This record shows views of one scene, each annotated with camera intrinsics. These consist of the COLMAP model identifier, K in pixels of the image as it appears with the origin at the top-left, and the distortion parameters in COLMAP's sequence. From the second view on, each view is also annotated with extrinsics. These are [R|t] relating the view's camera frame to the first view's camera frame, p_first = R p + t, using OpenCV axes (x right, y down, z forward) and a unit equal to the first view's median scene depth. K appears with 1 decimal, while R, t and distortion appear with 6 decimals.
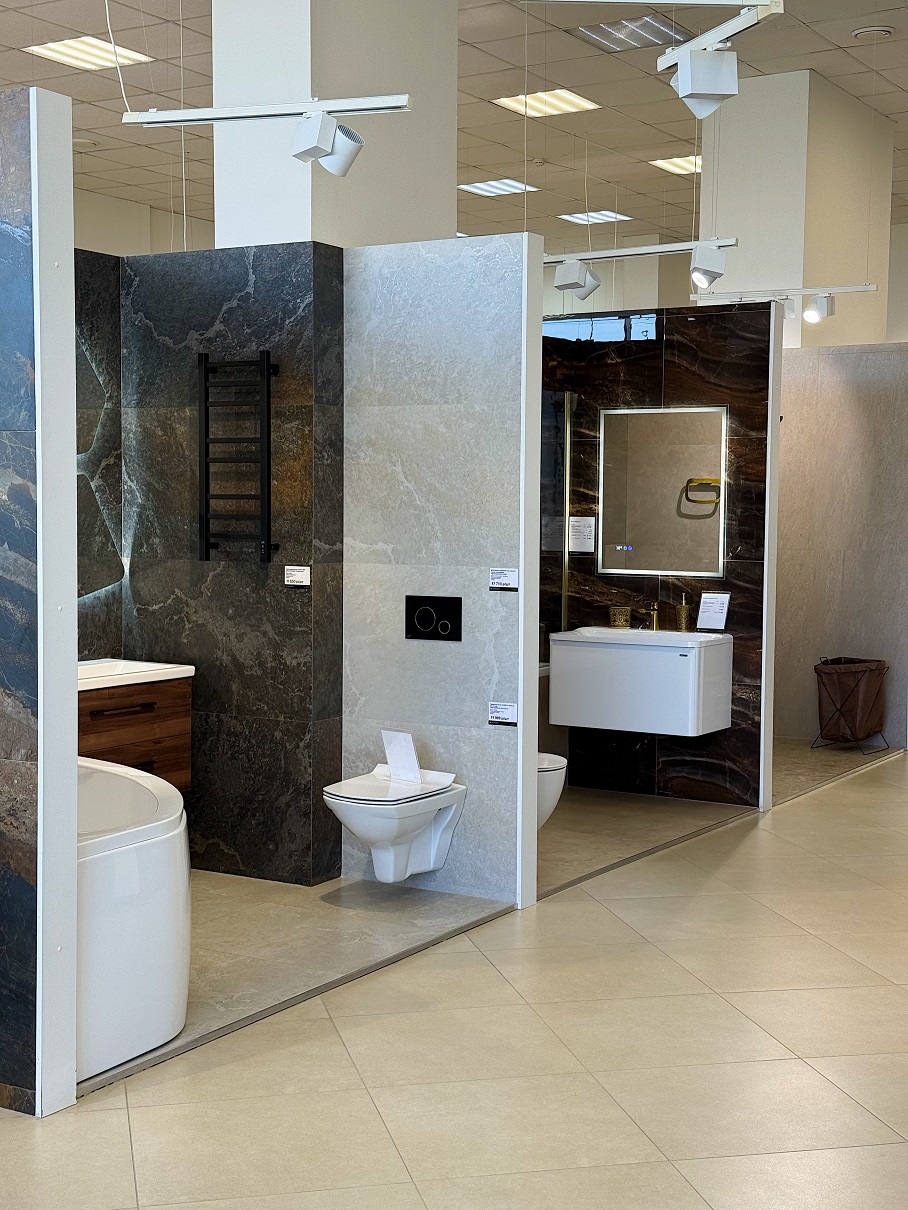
lens RADIAL K [[1697.0, 0, 456.9], [0, 1697.0, 600.8], [0, 0, 1]] dist [0.134157, 0.000000]
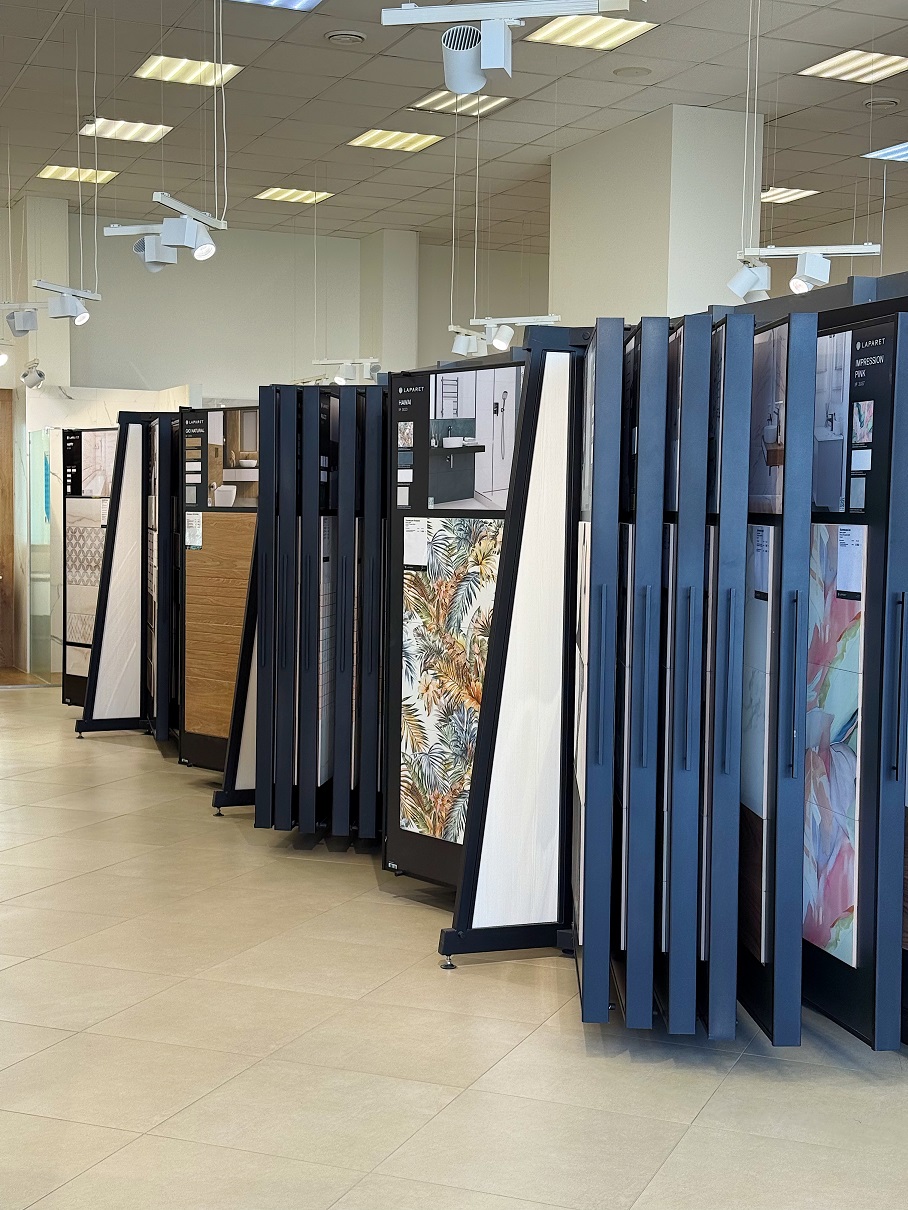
lens RADIAL K [[1697.0, 0, 453.7], [0, 1697.0, 606.0], [0, 0, 1]] dist [0.134157, 0.000000]
pose [[0.564764, -0.038111, 0.824372, -0.533544], [0.039568, 0.999035, 0.019078, -0.017736], [-0.824303, 0.021844, 0.565727, 0.431257]]
